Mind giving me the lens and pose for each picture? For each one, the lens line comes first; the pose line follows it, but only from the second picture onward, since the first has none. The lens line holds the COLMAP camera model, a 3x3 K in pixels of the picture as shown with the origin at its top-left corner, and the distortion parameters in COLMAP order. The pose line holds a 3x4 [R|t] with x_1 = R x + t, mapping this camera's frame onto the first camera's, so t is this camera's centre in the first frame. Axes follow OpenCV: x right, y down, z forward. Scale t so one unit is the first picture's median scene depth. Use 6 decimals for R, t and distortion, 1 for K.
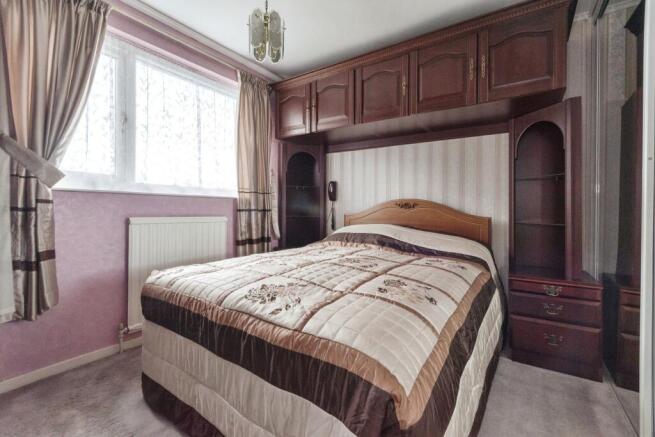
lens RADIAL K [[288.2, 0, 327.6], [0, 288.2, 216.0], [0, 0, 1]] dist [-0.001346, -0.000156]
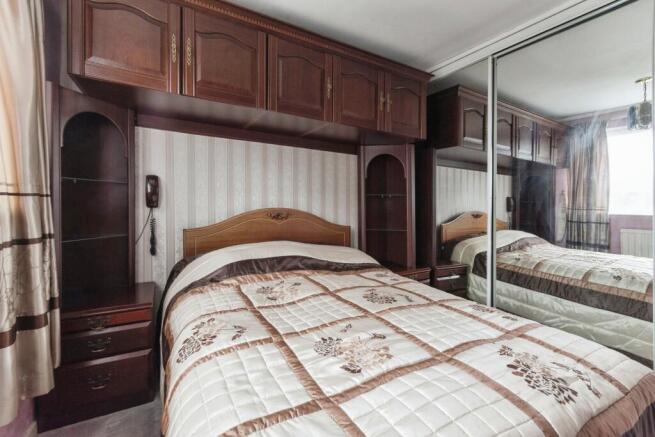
lens RADIAL K [[289.9, 0, 329.1], [0, 289.9, 205.8], [0, 0, 1]] dist [-0.011196, -0.000305]
pose [[0.432271, -0.007145, 0.901715, -0.451493], [0.003730, 0.999974, 0.006136, -0.071199], [-0.901736, 0.000711, 0.432286, 0.491848]]
